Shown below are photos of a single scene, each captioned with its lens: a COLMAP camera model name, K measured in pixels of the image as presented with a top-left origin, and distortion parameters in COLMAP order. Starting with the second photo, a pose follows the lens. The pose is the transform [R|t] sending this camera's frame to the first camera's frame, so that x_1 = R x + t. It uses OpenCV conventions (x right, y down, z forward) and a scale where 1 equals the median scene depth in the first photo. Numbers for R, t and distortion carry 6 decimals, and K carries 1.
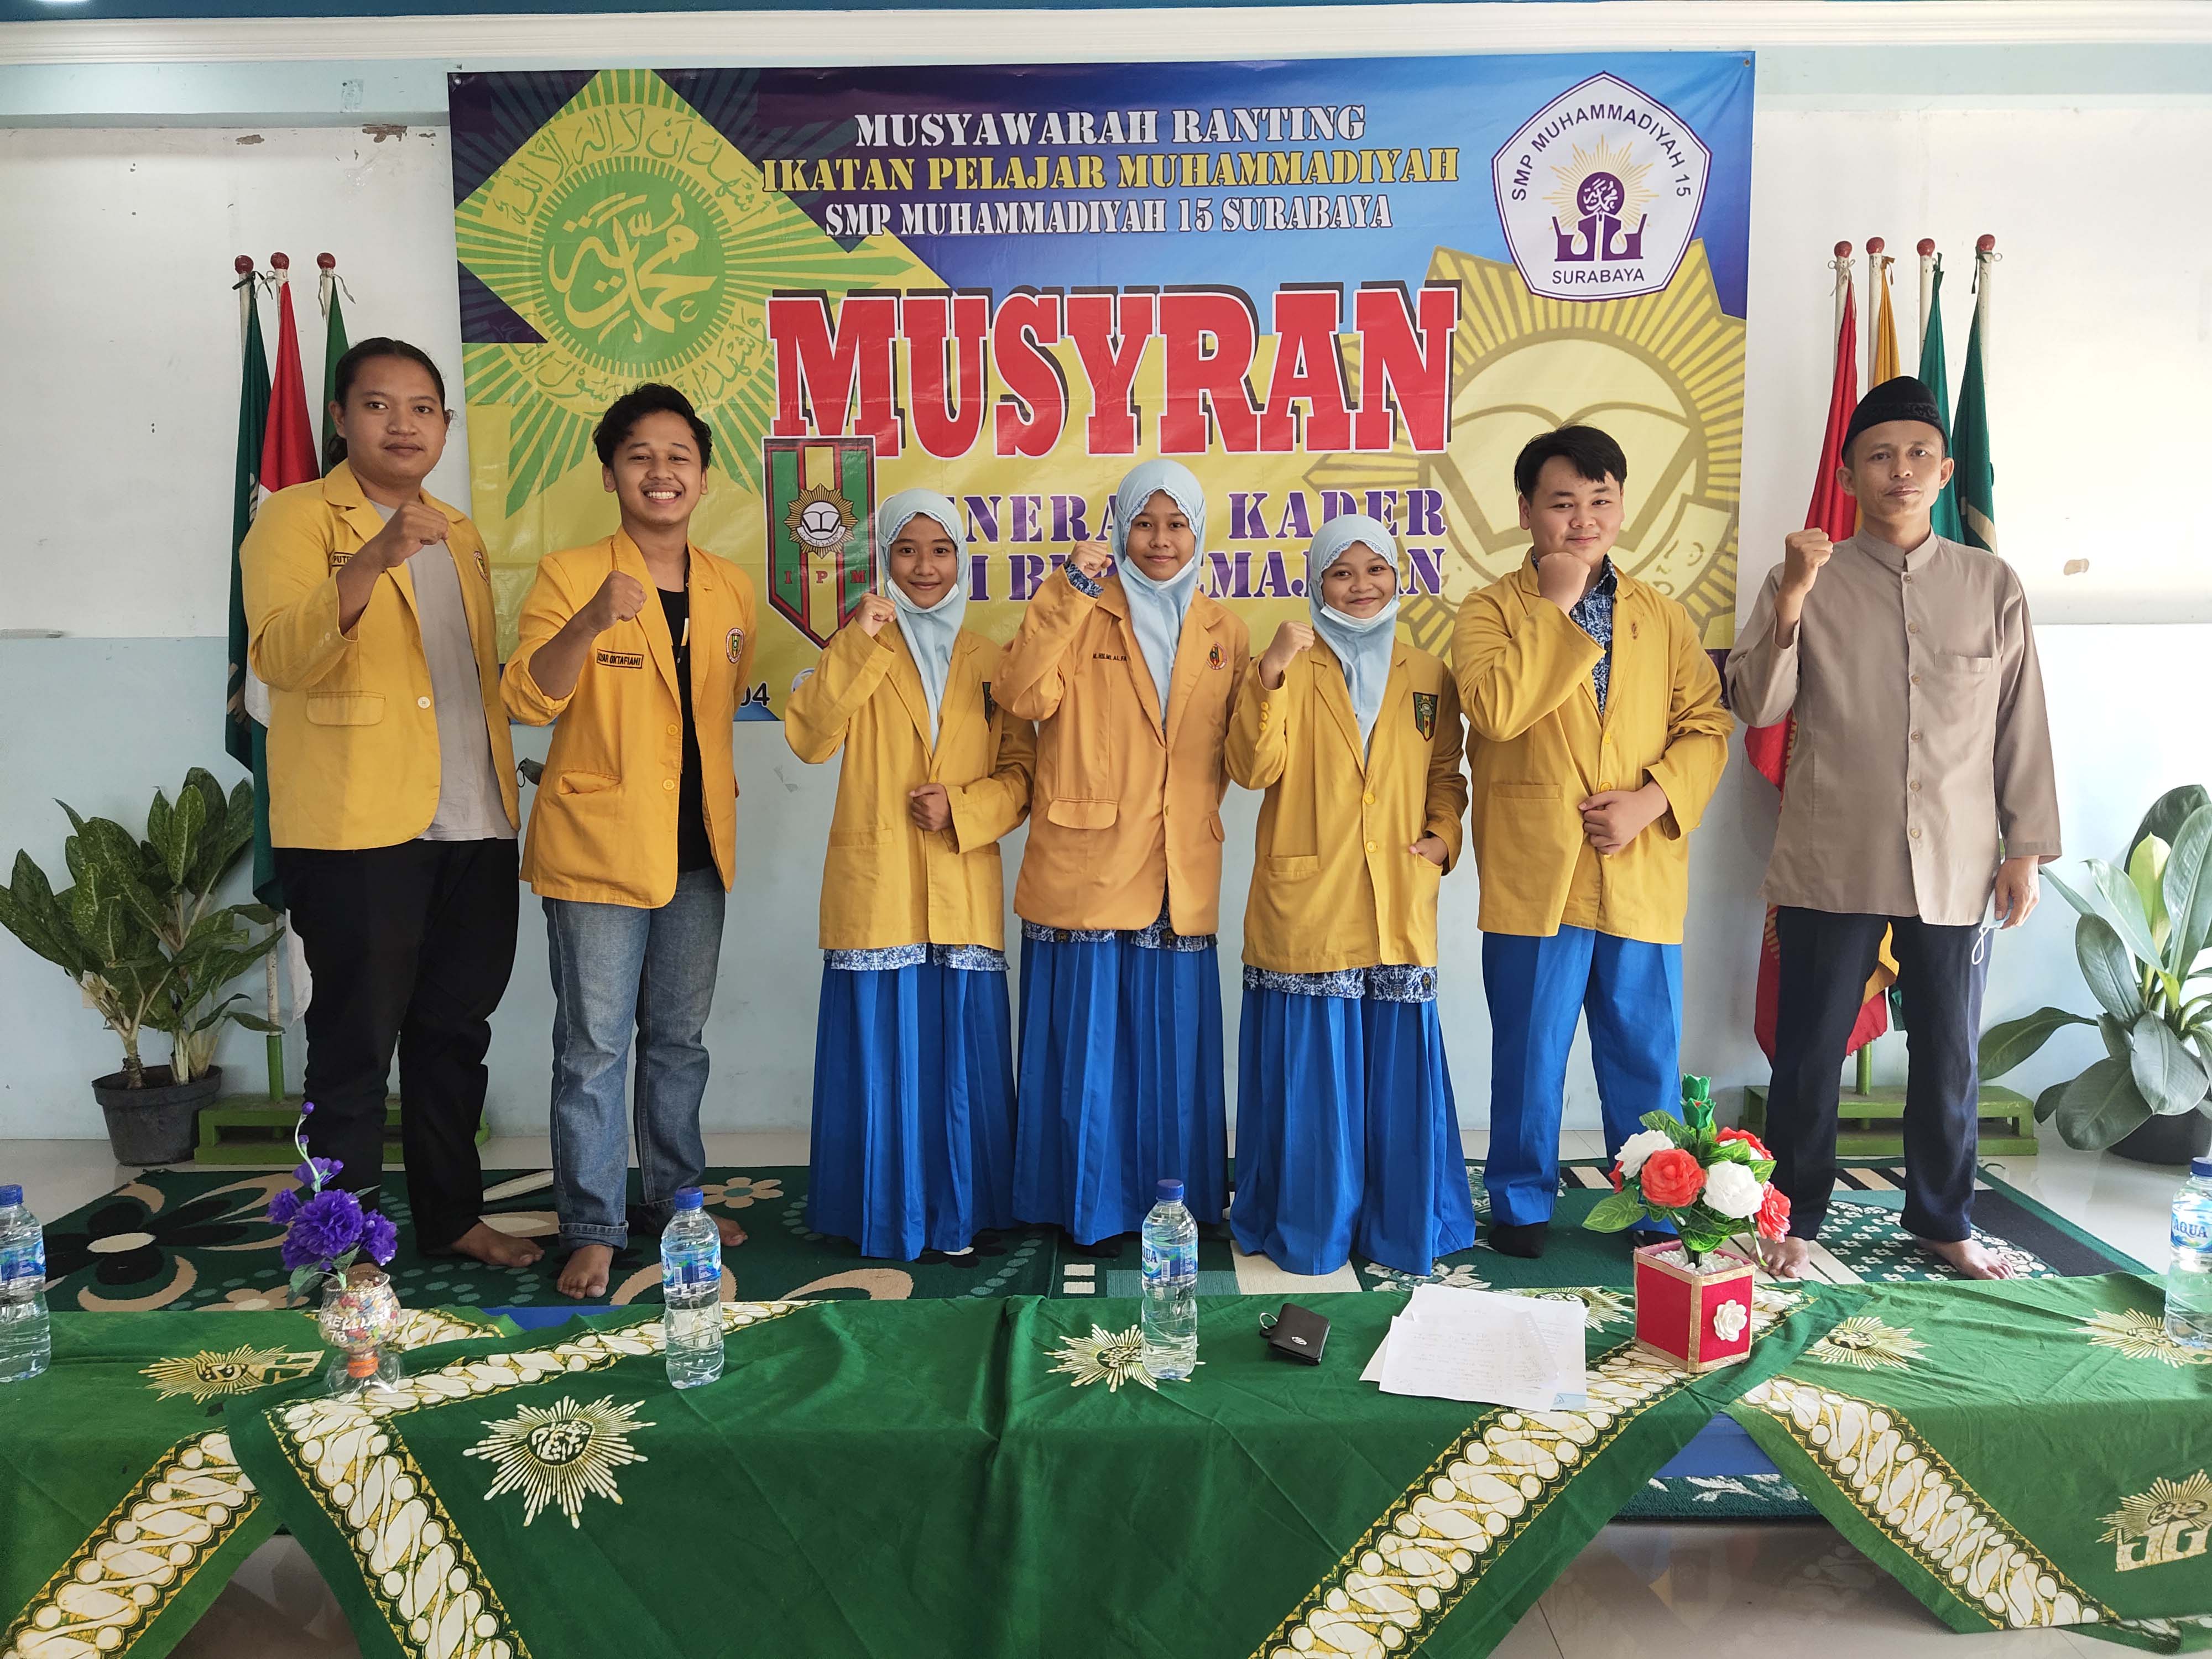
lens RADIAL K [[1634.7, 0, 1107.9], [0, 1634.7, 834.3], [0, 0, 1]] dist [0.121903, -0.167560]
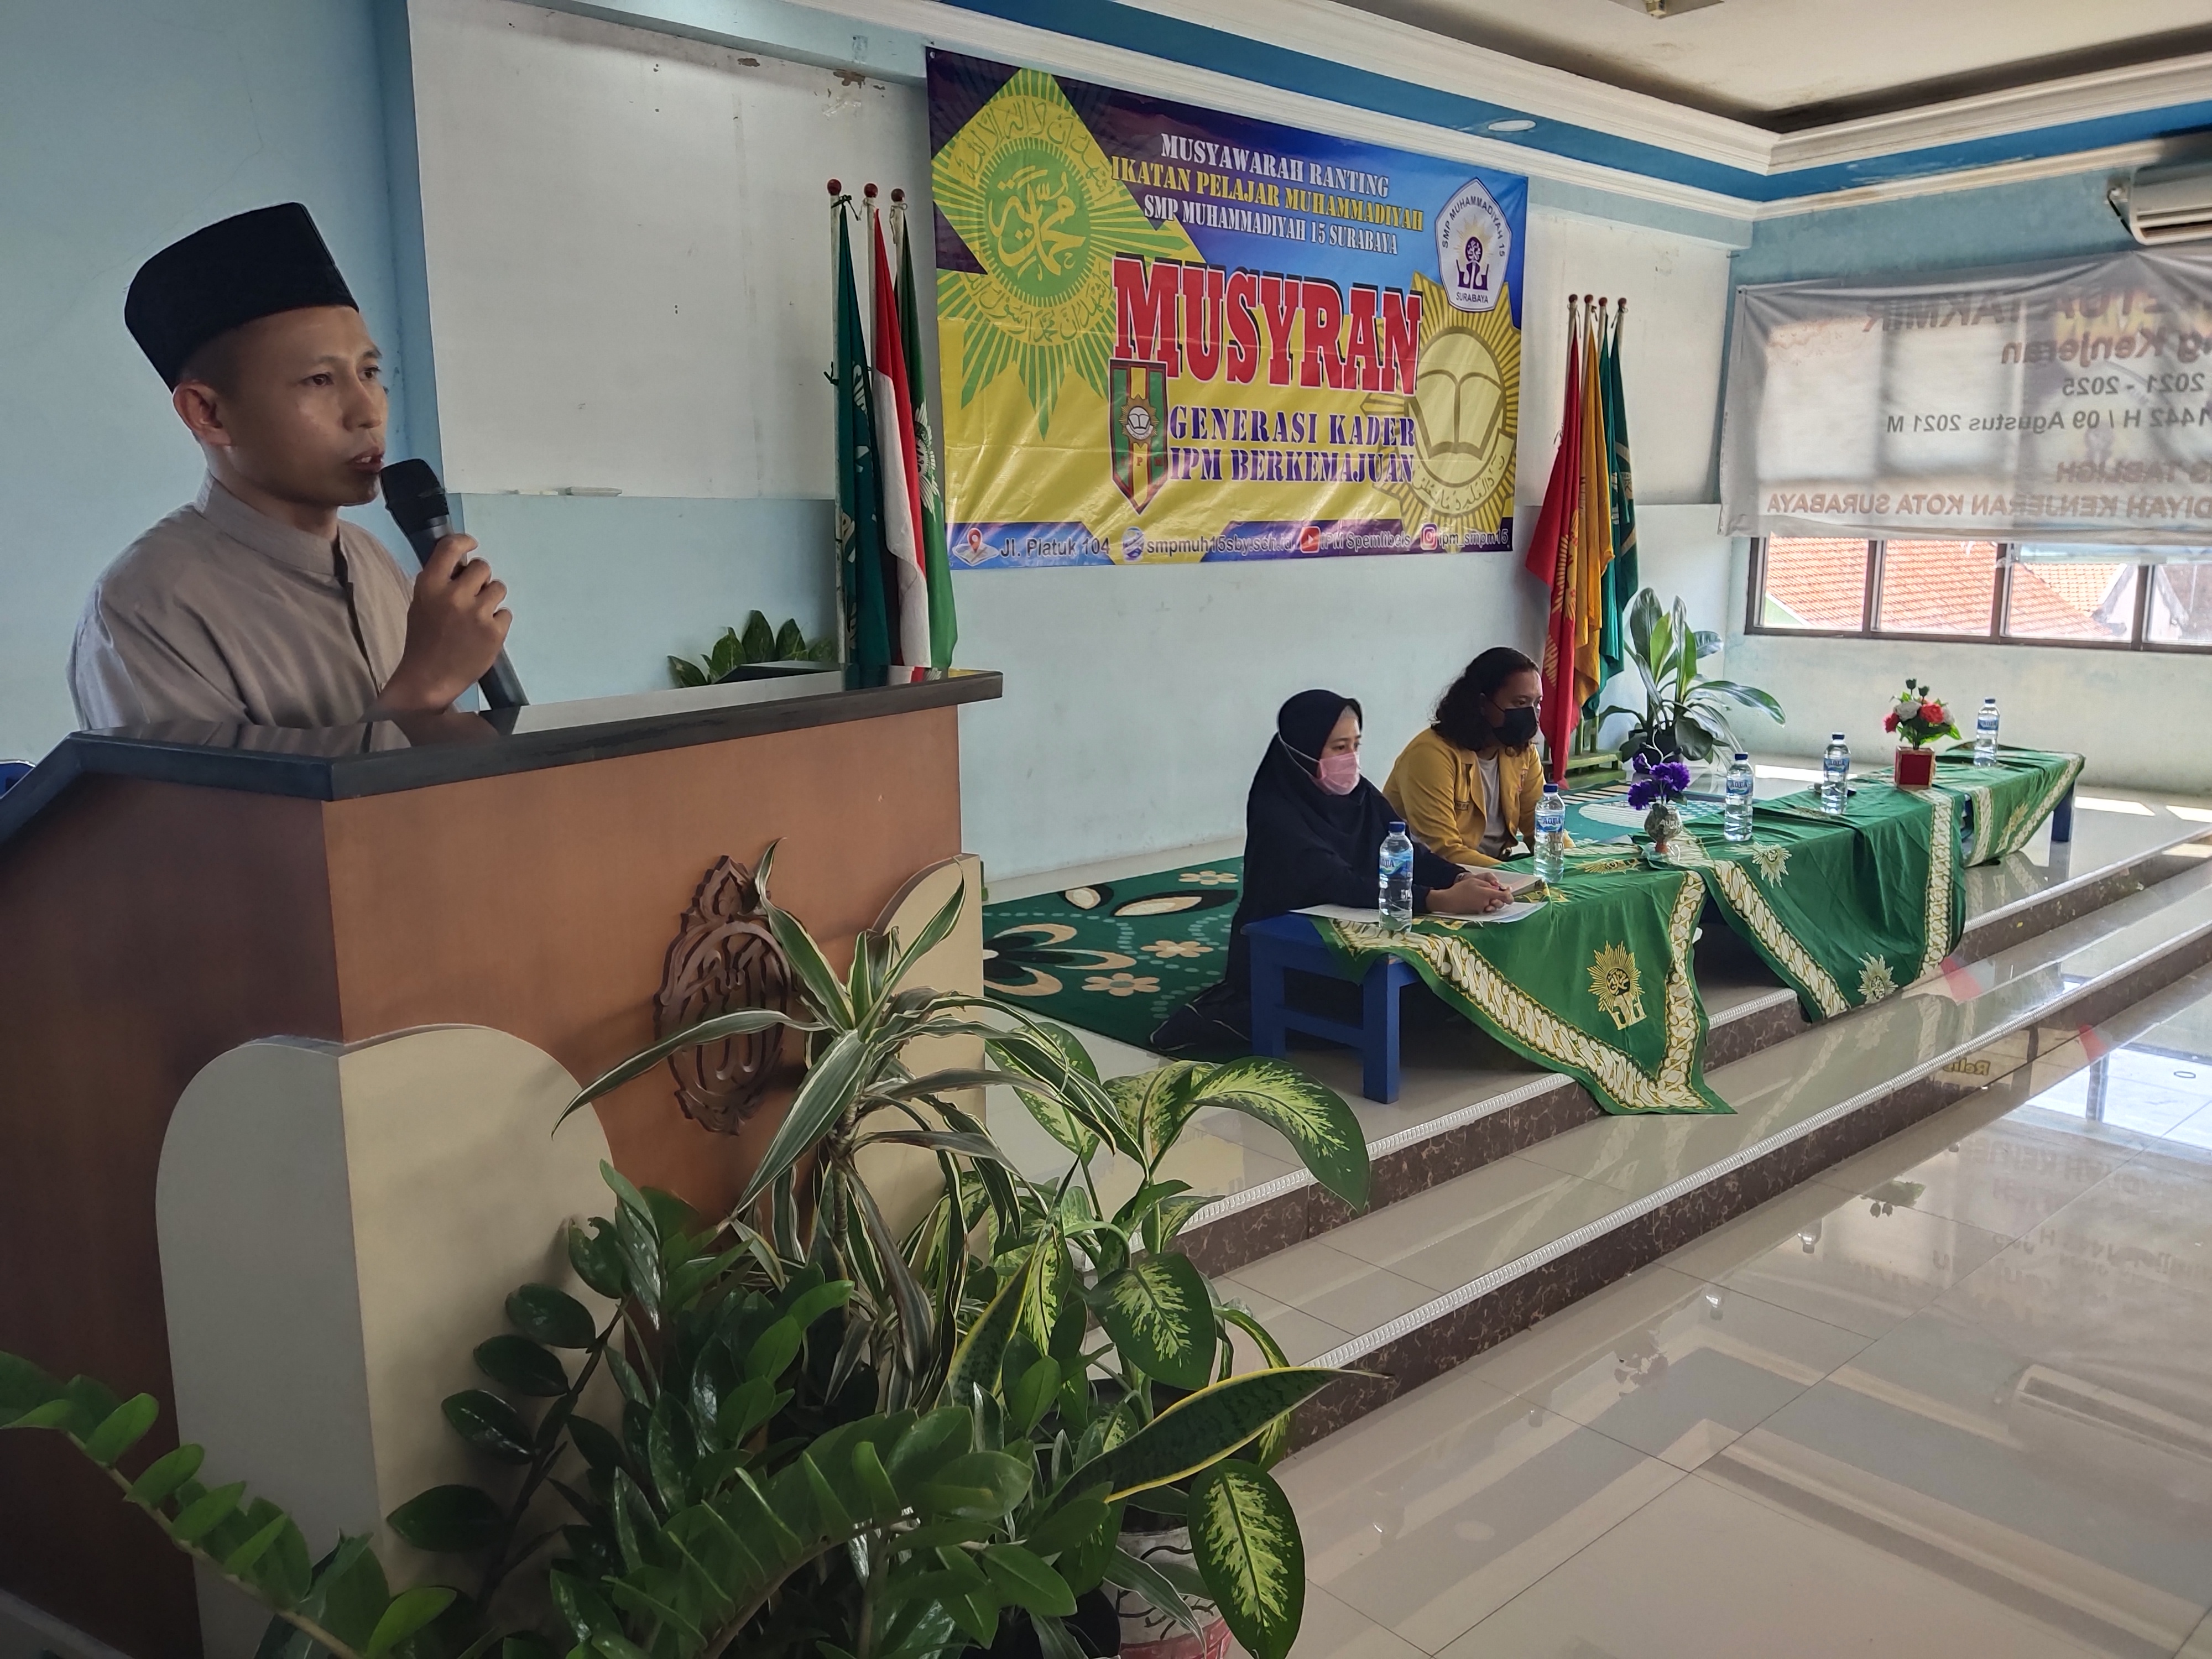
lens RADIAL K [[1637.6, 0, 1105.2], [0, 1637.6, 835.9], [0, 0, 1]] dist [0.096454, -0.105908]
pose [[0.744561, -0.118691, 0.656919, -1.186093], [0.069402, 0.992497, 0.100661, 0.019778], [-0.663937, -0.029357, 0.747212, -0.051048]]
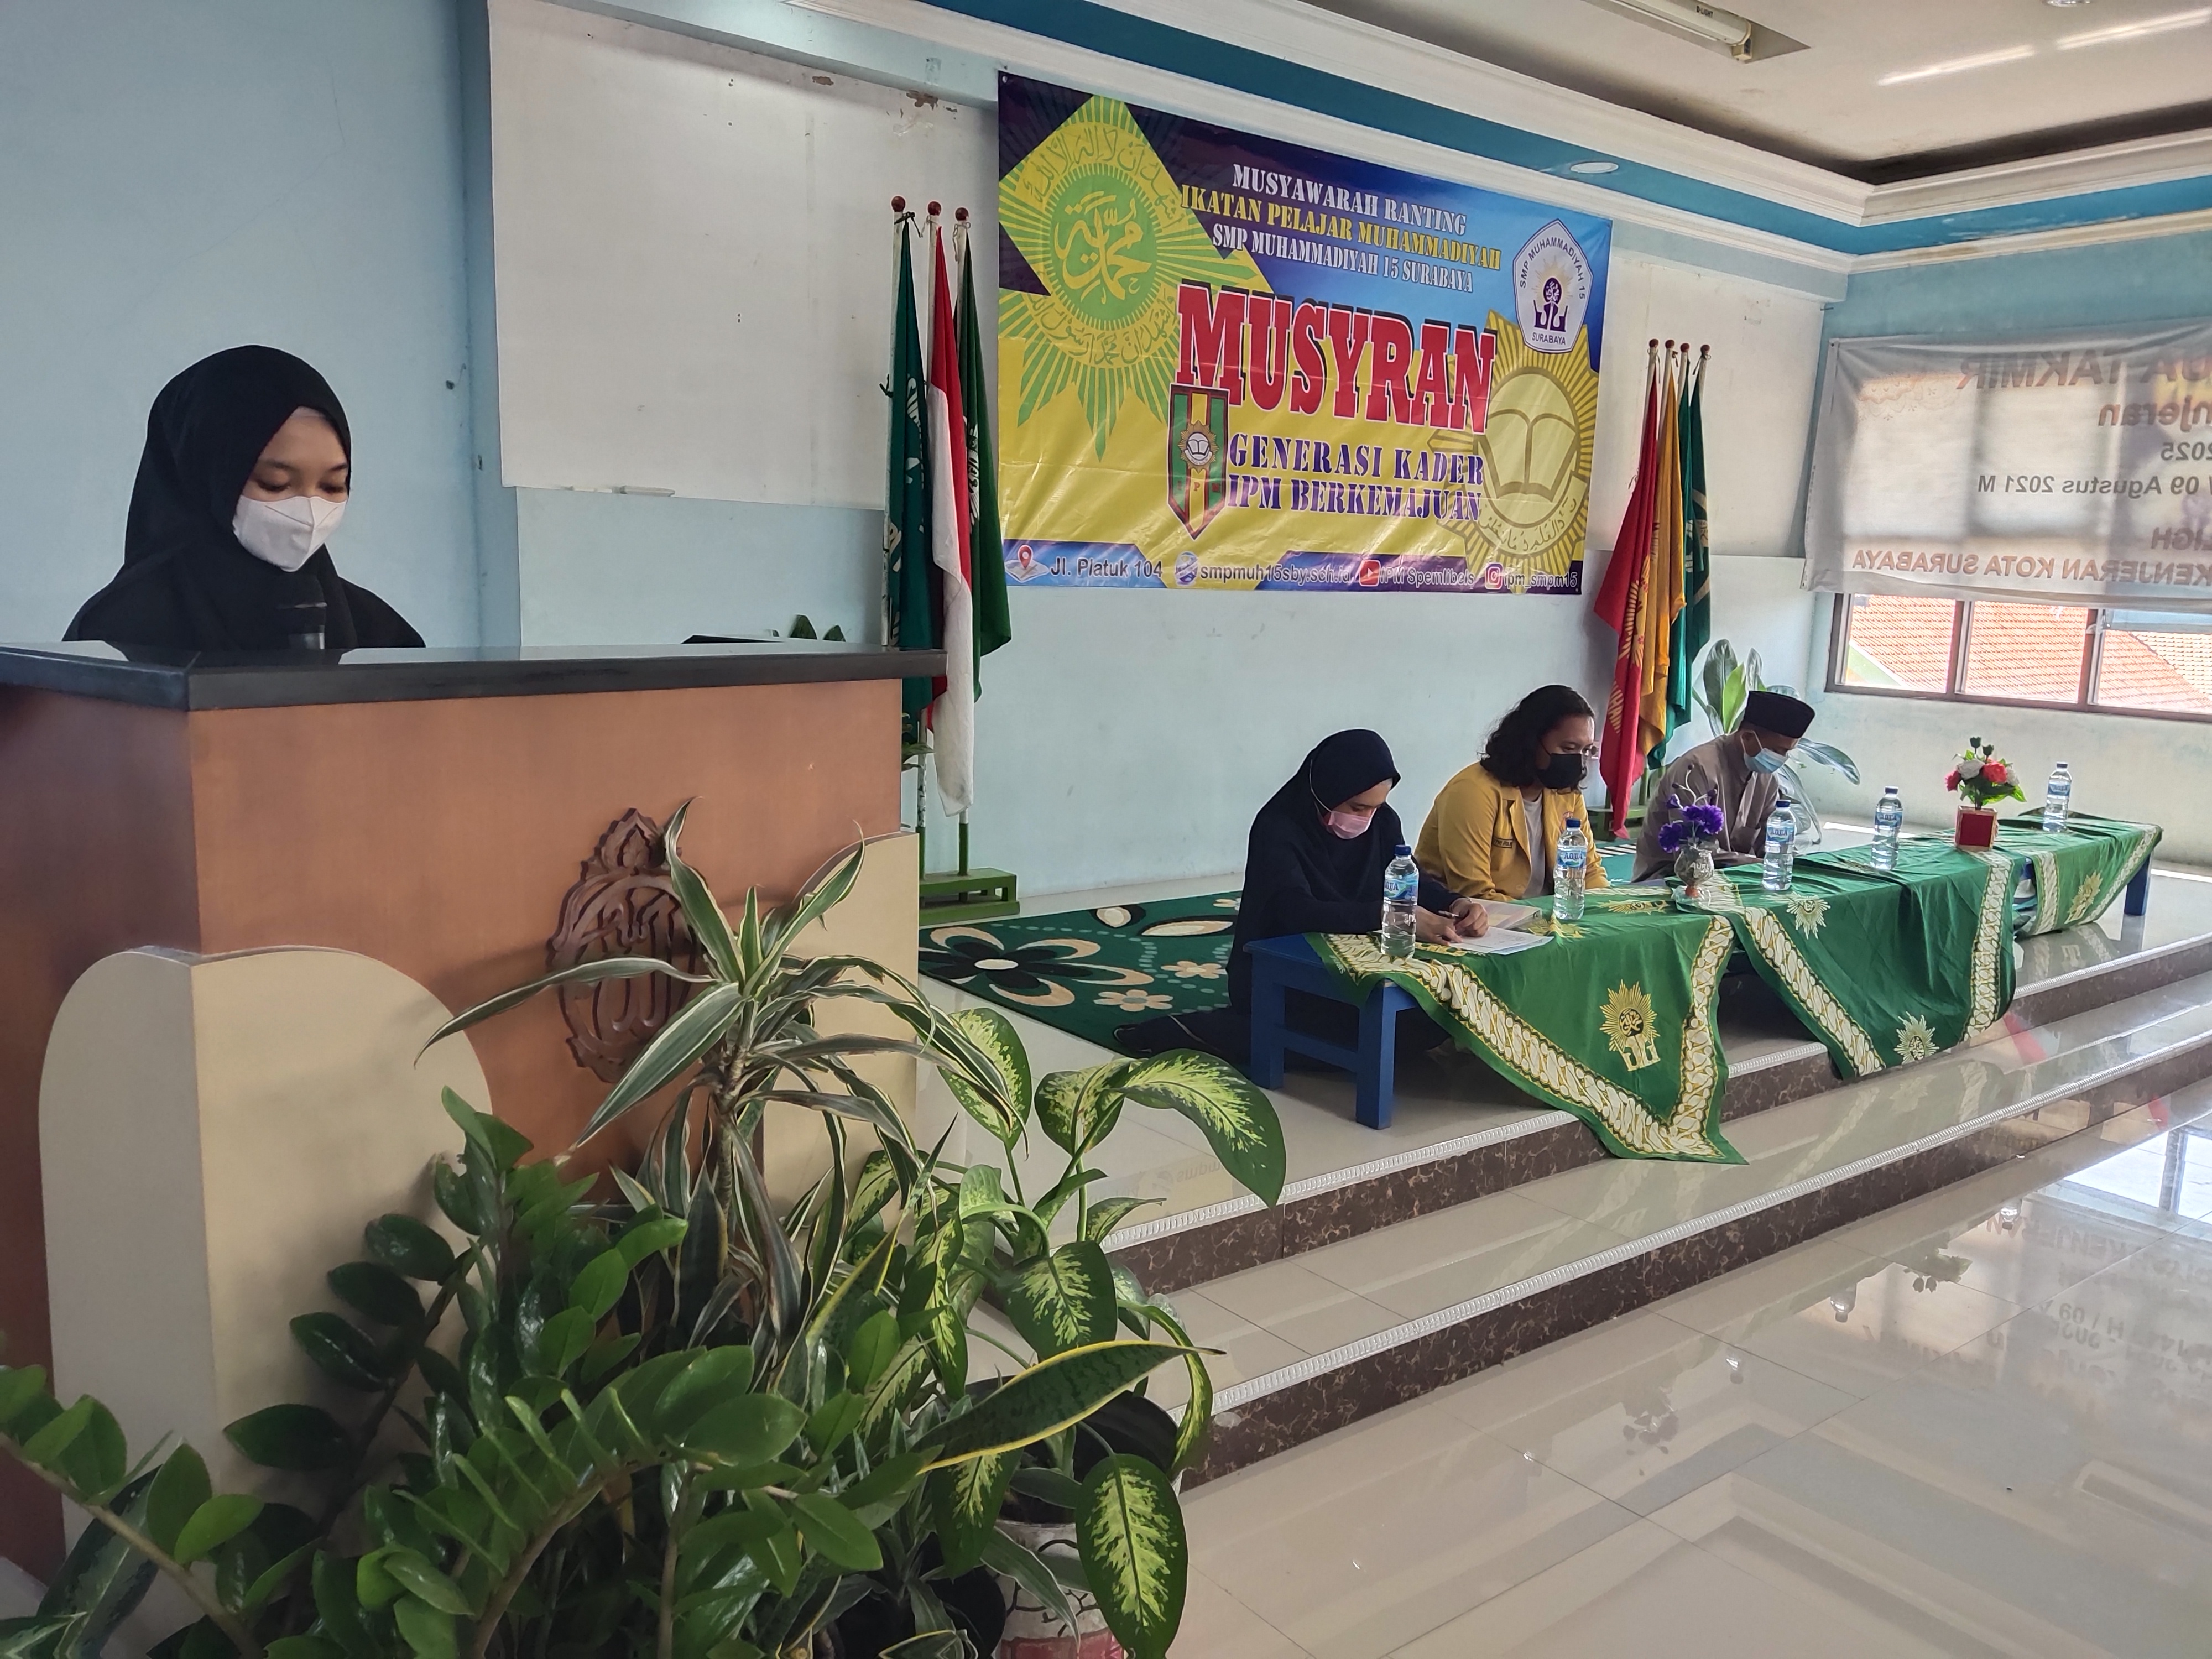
lens RADIAL K [[1637.6, 0, 1105.2], [0, 1637.6, 835.9], [0, 0, 1]] dist [0.096454, -0.105908]
pose [[0.784326, -0.065291, 0.616903, -1.152289], [0.024557, 0.996934, 0.074291, 0.037704], [-0.619862, -0.043119, 0.783525, -0.079940]]
